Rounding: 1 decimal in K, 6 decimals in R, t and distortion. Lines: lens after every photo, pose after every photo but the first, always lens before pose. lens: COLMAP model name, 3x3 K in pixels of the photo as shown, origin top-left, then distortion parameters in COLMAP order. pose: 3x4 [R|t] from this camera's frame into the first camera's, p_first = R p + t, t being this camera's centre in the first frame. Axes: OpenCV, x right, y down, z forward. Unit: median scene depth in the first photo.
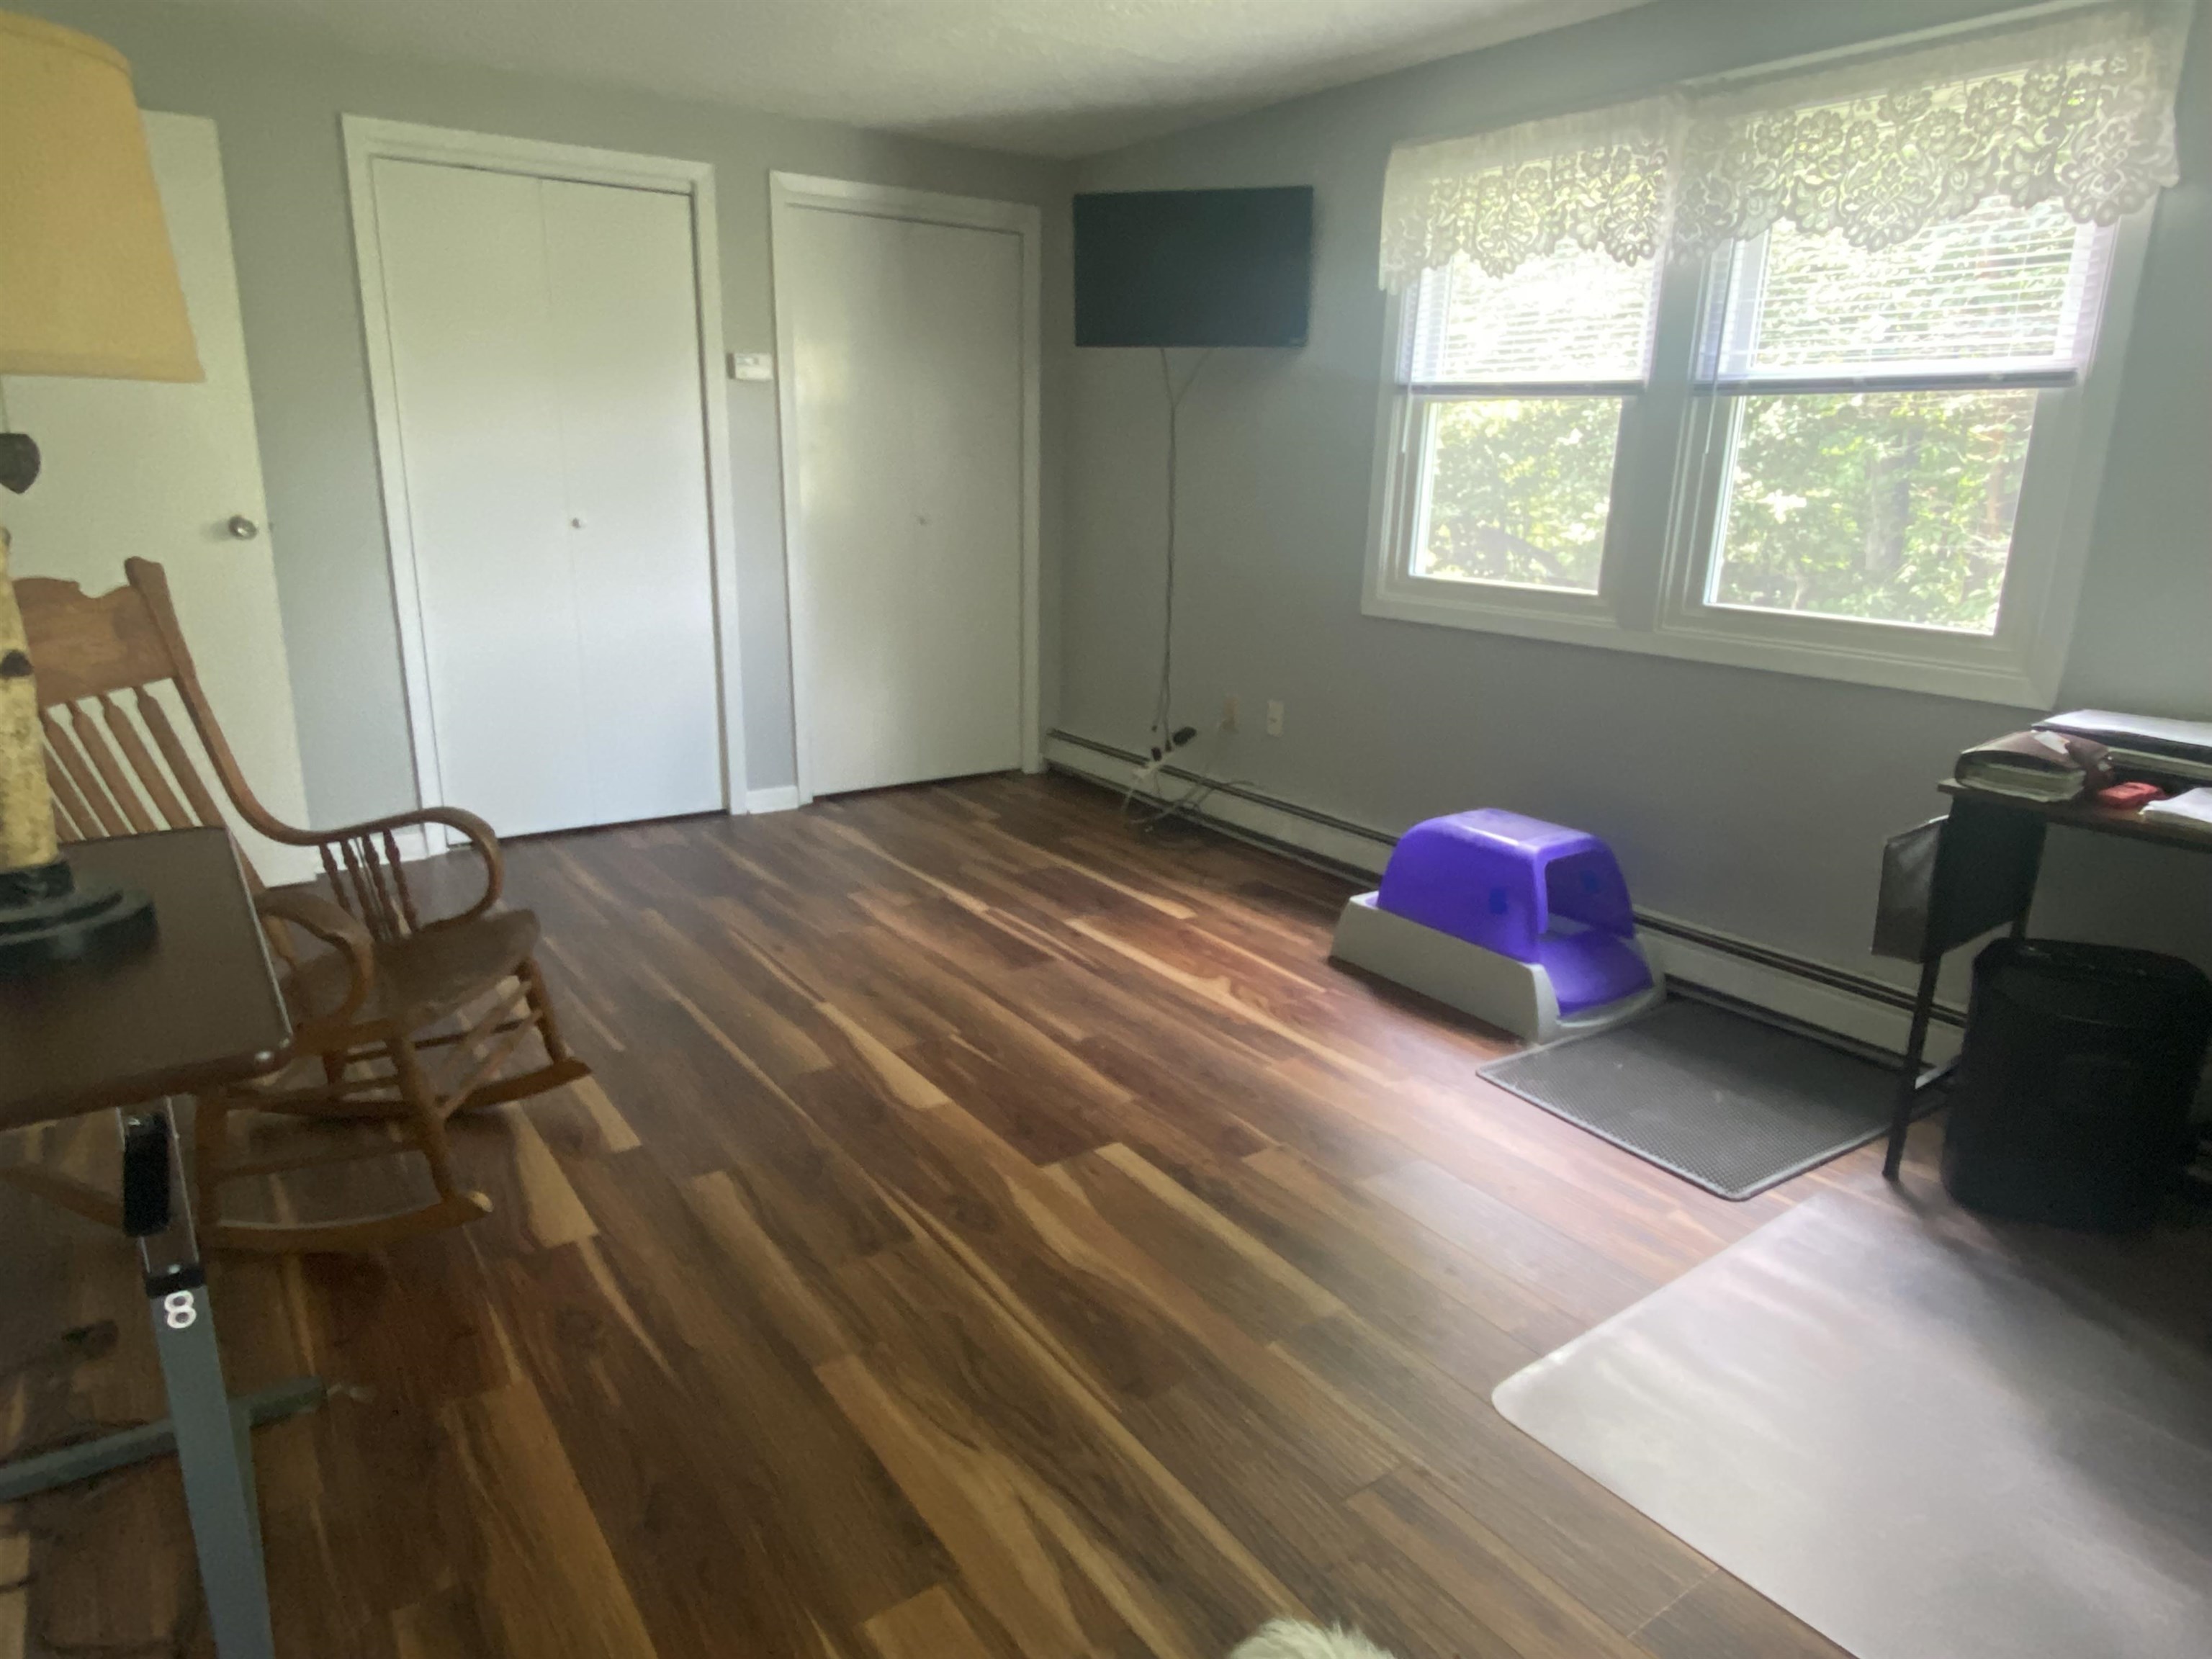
lens RADIAL K [[1359.7, 0, 1097.9], [0, 1359.7, 847.6], [0, 0, 1]] dist [-0.036954, -0.008752]
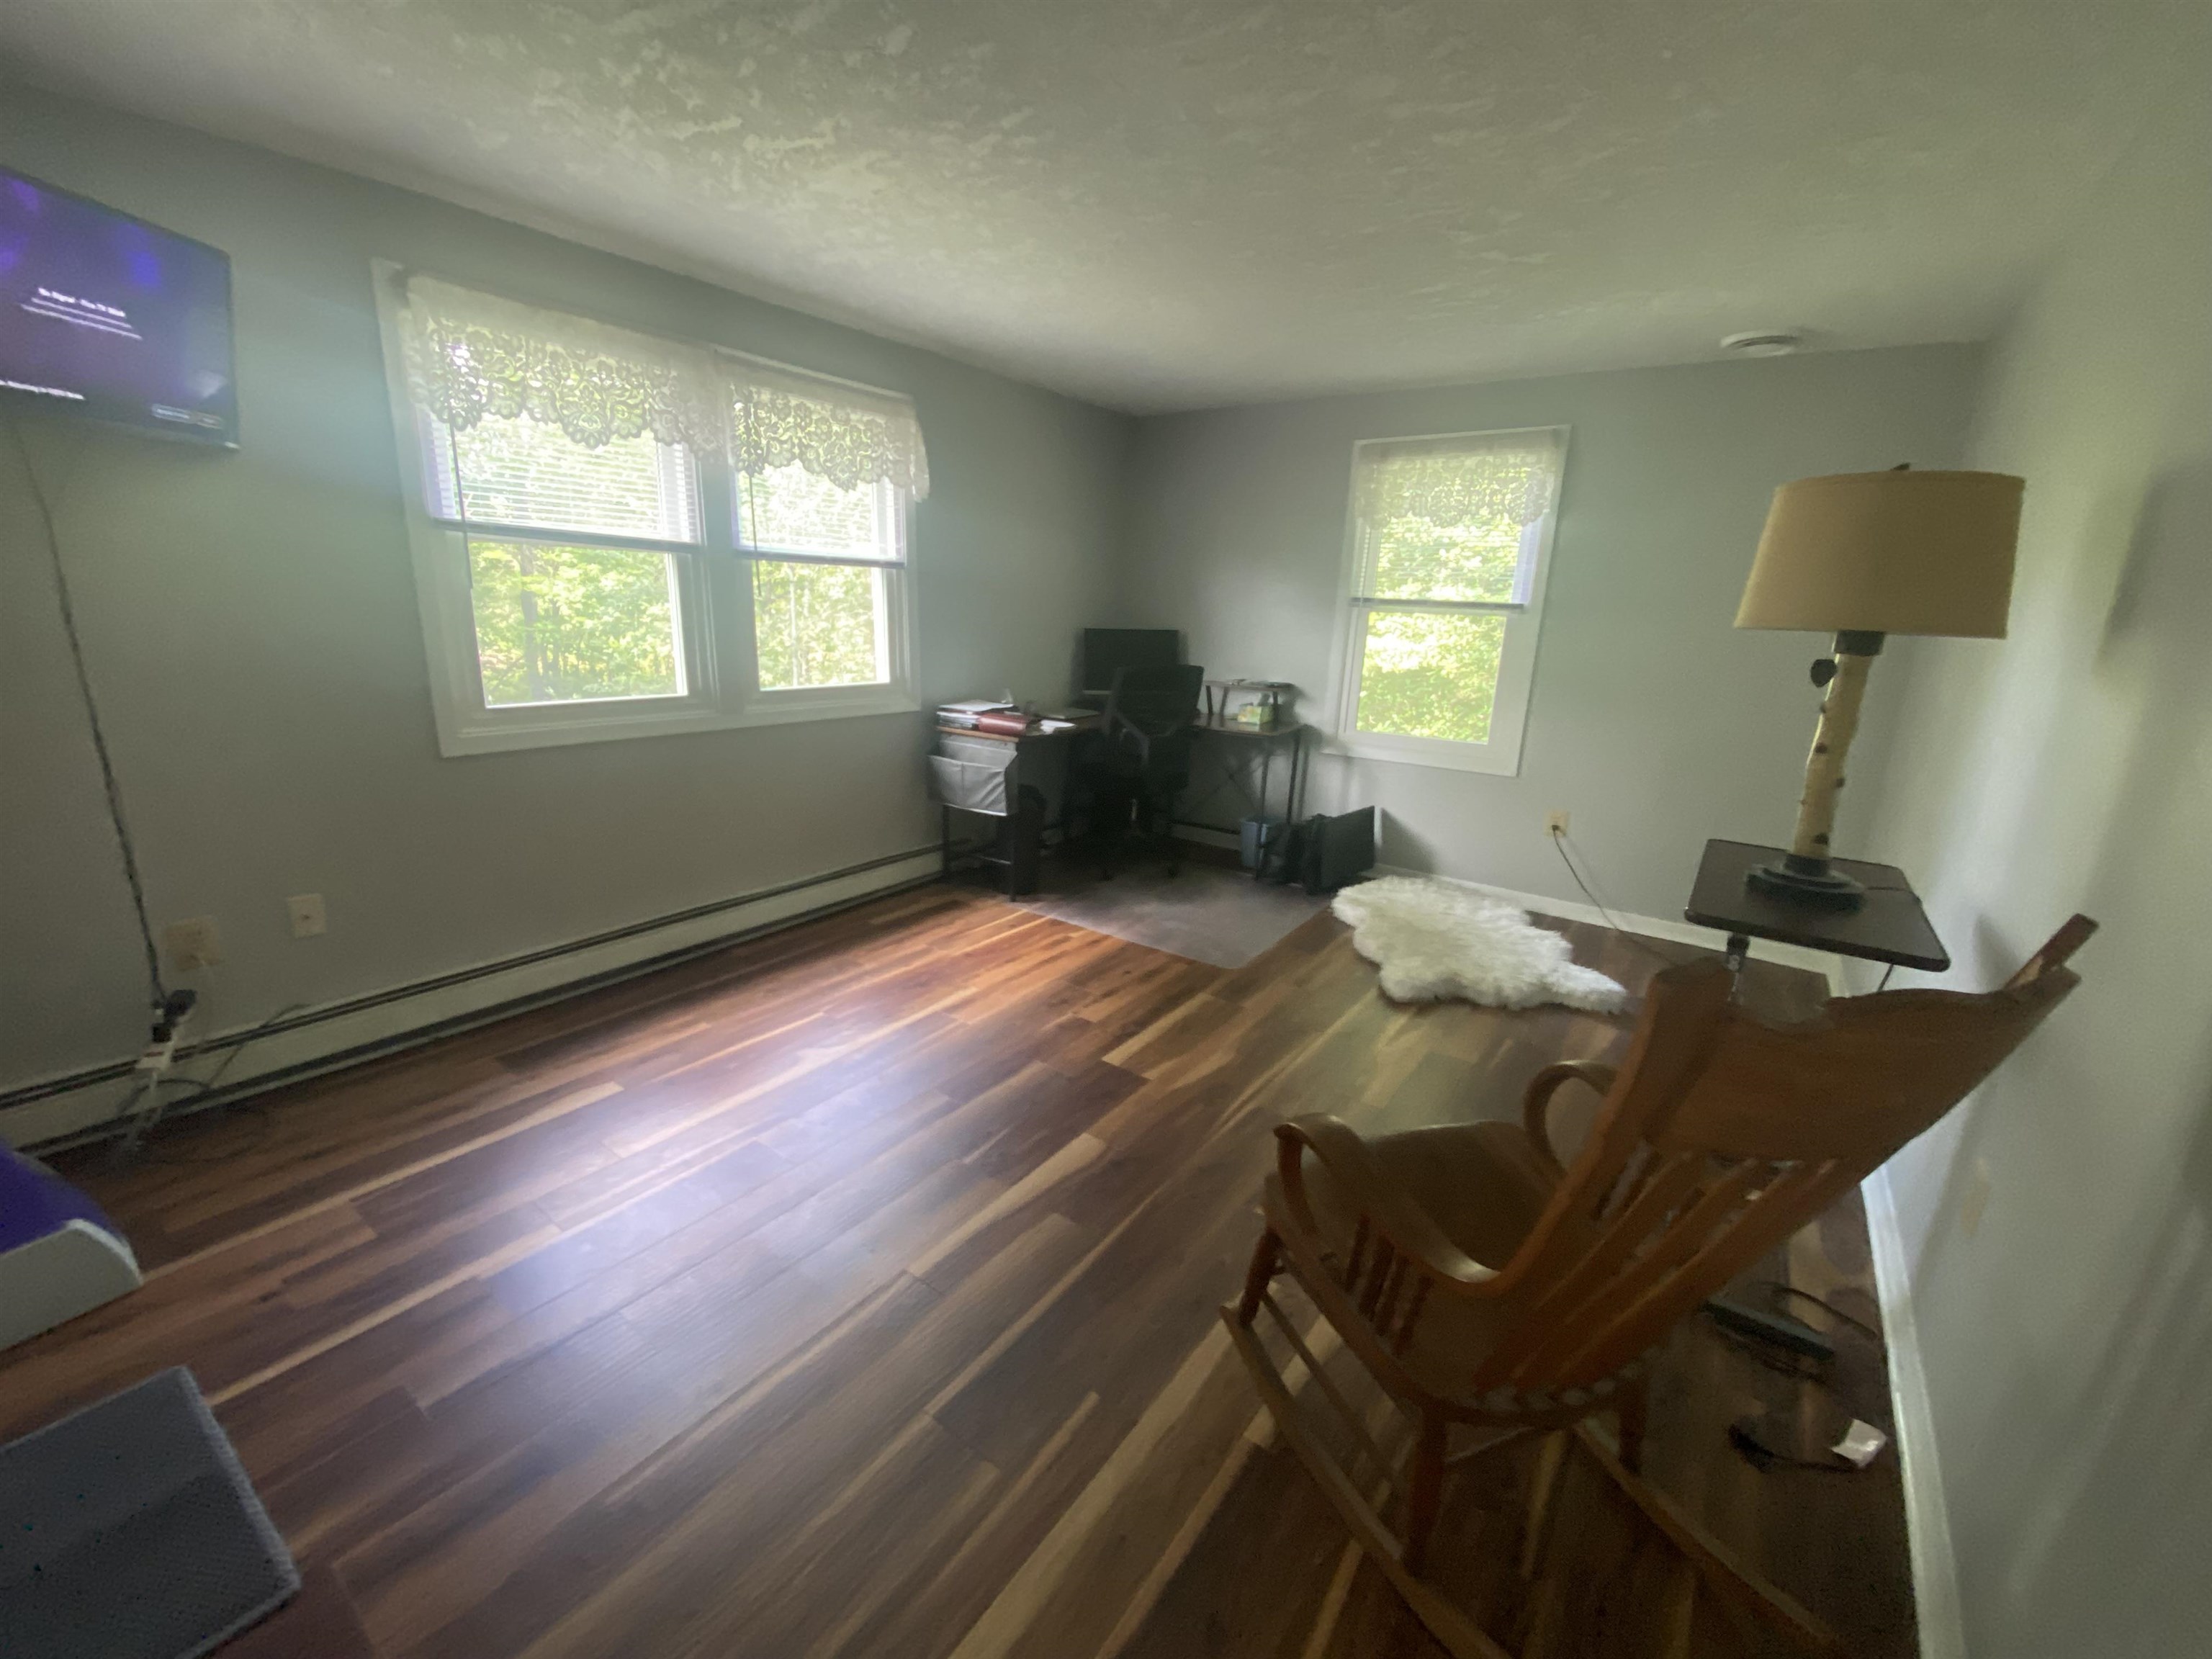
lens RADIAL K [[897.3, 0, 1098.3], [0, 897.3, 814.6], [0, 0, 1]] dist [-0.002606, -0.001382]
pose [[-0.342883, -0.242882, 0.907436, -0.714267], [0.218174, 0.918991, 0.328414, -0.318762], [-0.913691, 0.310586, -0.262116, 0.998308]]
